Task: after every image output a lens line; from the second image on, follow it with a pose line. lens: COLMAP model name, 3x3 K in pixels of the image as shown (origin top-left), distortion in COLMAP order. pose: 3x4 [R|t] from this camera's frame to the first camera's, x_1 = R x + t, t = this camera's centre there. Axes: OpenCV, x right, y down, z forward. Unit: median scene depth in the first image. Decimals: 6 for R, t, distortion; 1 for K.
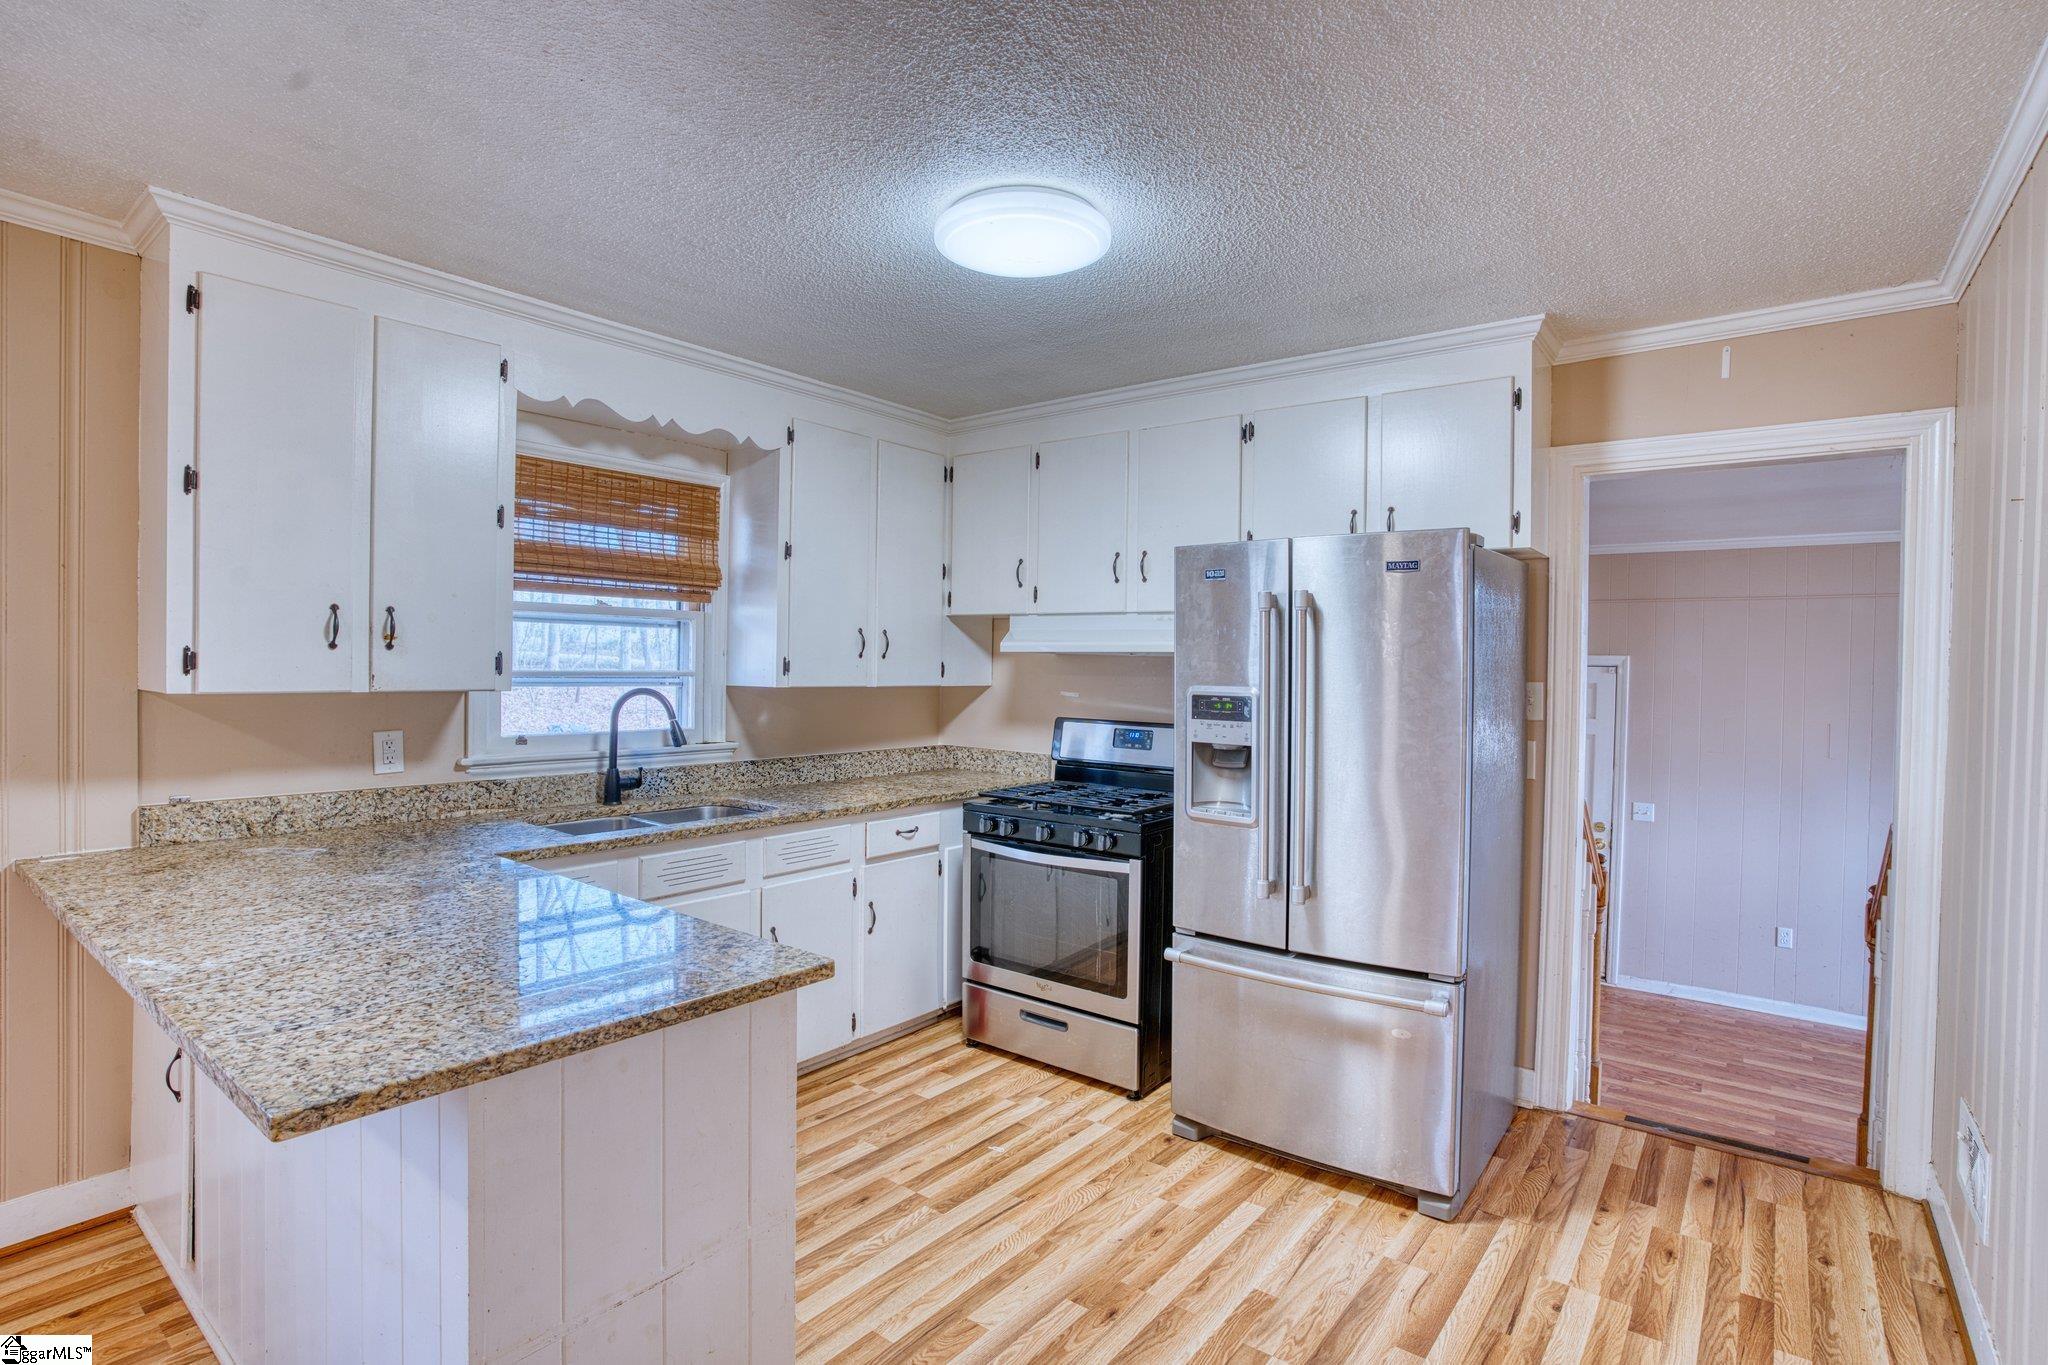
lens RADIAL K [[1000.3, 0, 1027.8], [0, 1000.3, 676.1], [0, 0, 1]] dist [-0.080712, 0.036155]
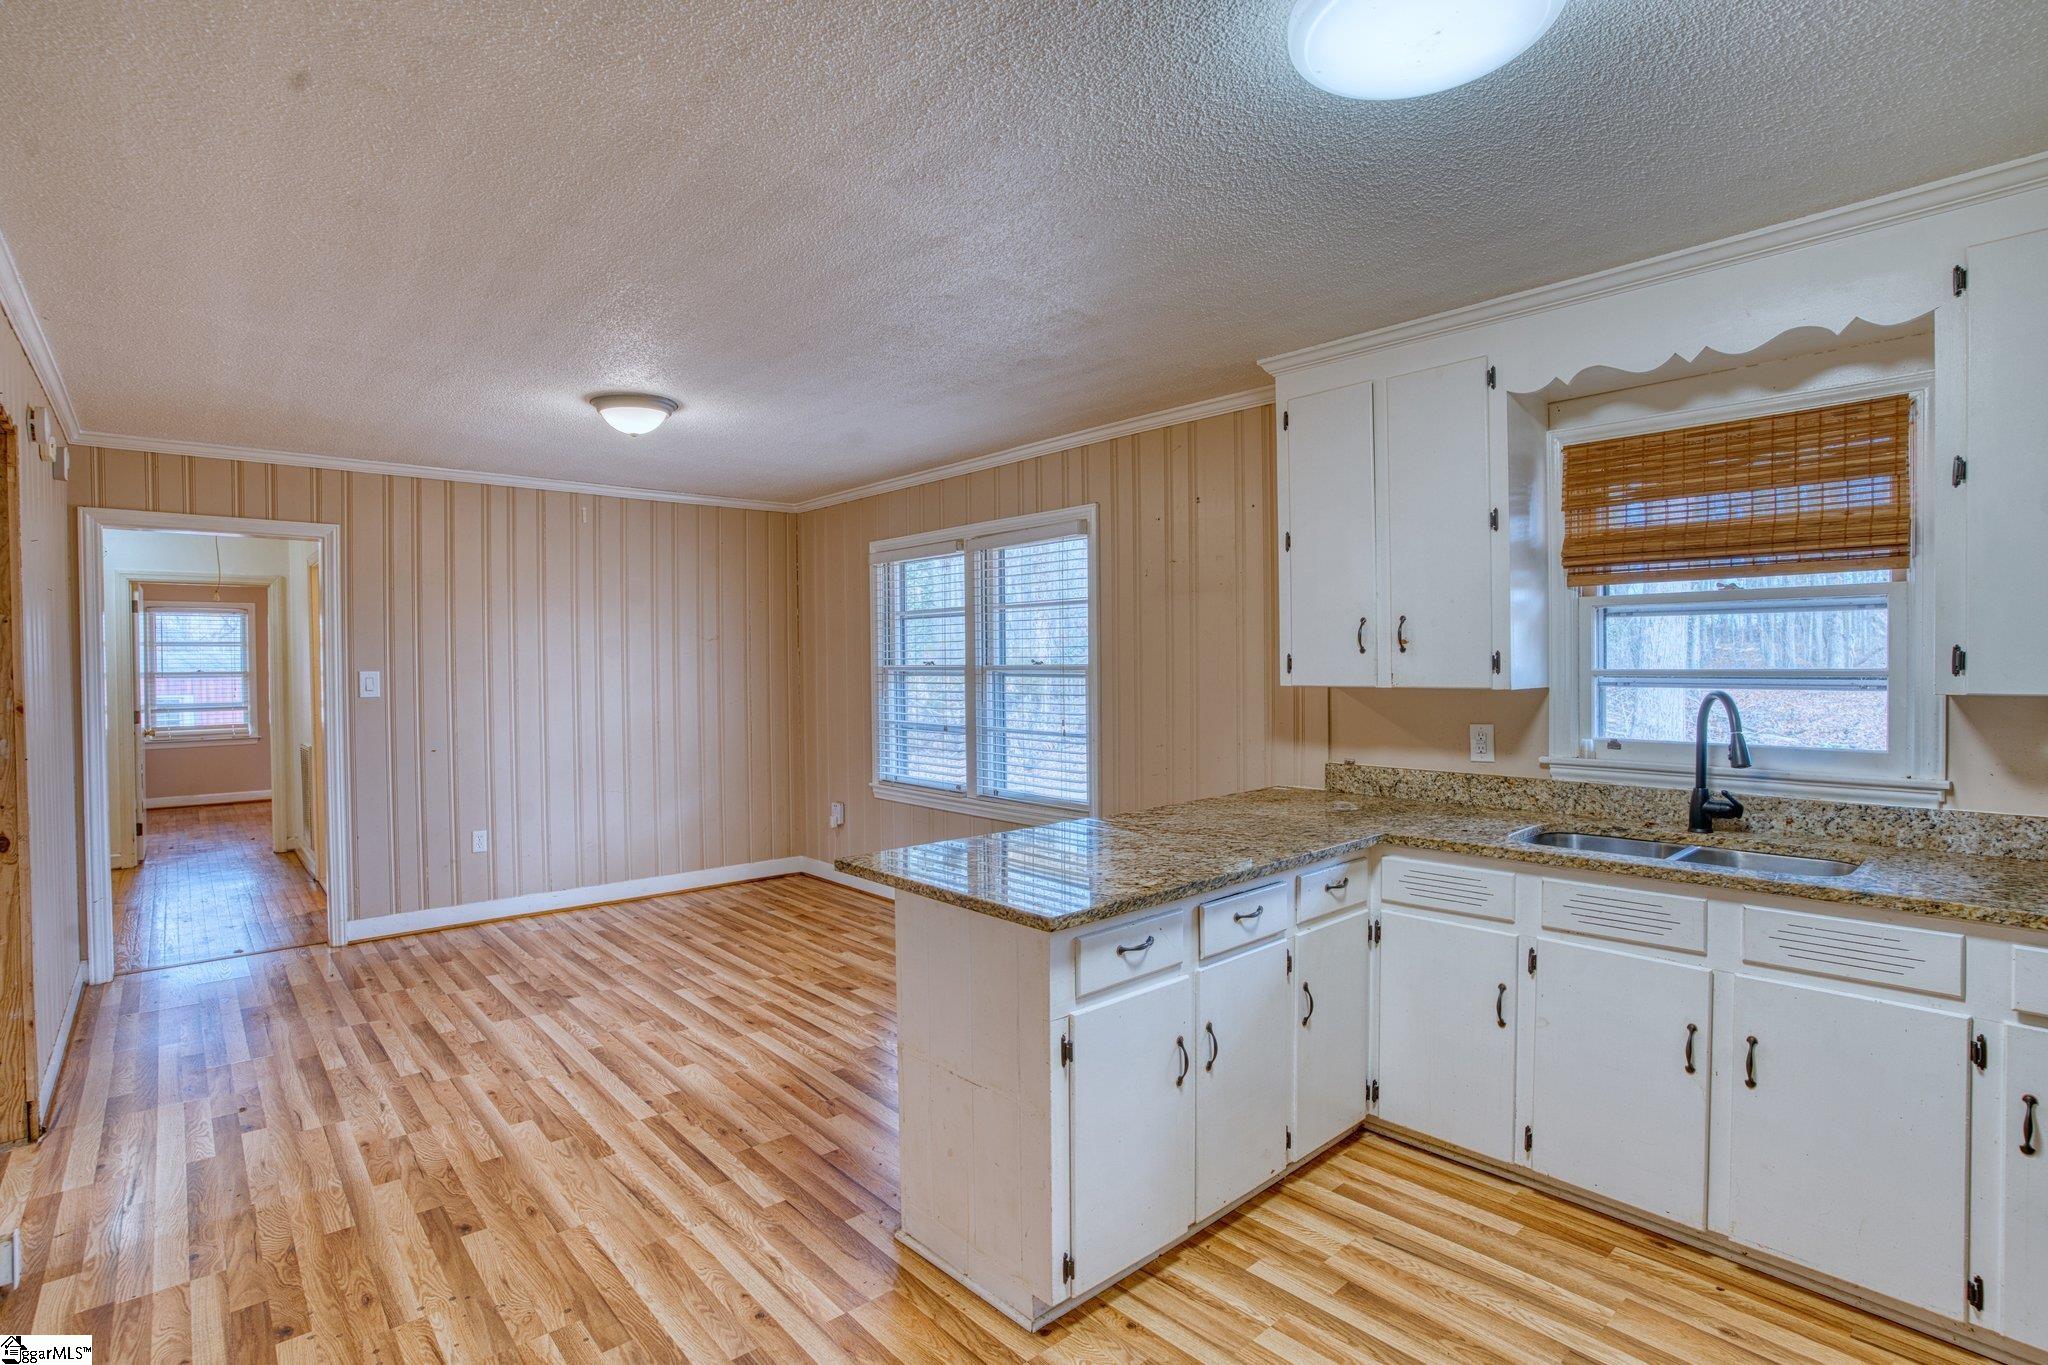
lens RADIAL K [[1000.3, 0, 1027.8], [0, 1000.3, 676.1], [0, 0, 1]] dist [-0.080712, 0.036155]
pose [[-0.182220, -0.000256, -0.983258, 0.517589], [-0.005222, 0.999986, 0.000707, 0.002655], [0.983244, 0.005264, -0.182219, 0.646456]]
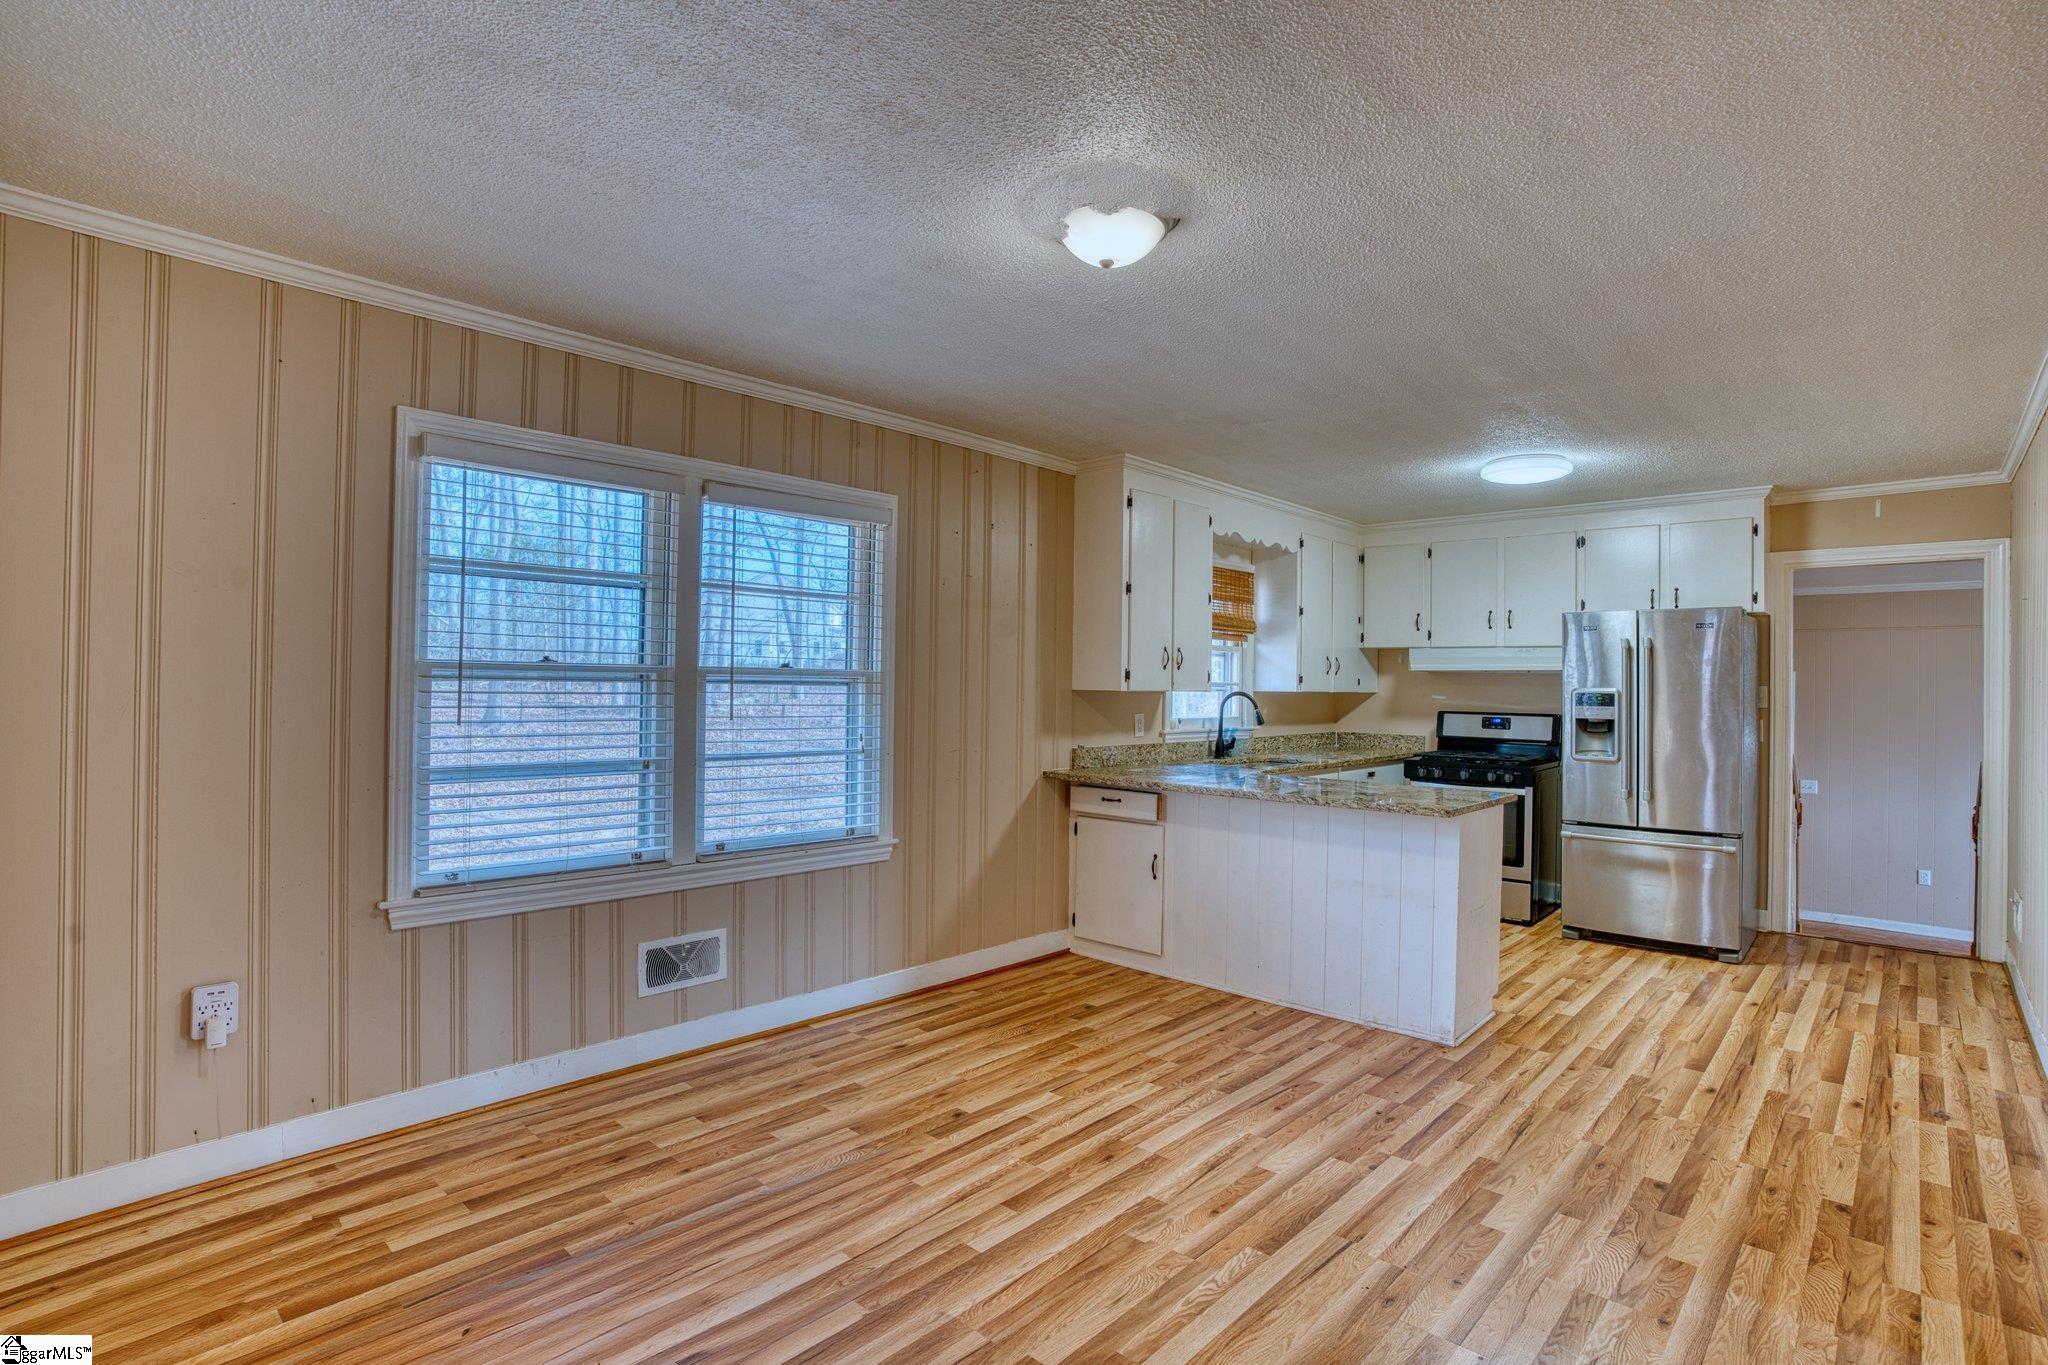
lens RADIAL K [[1000.3, 0, 1027.8], [0, 1000.3, 676.1], [0, 0, 1]] dist [-0.080712, 0.036155]
pose [[0.996166, -0.003896, -0.087402, -0.658375], [0.002053, 0.999774, -0.021171, 0.022913], [0.087465, 0.020910, 0.995948, -0.859195]]
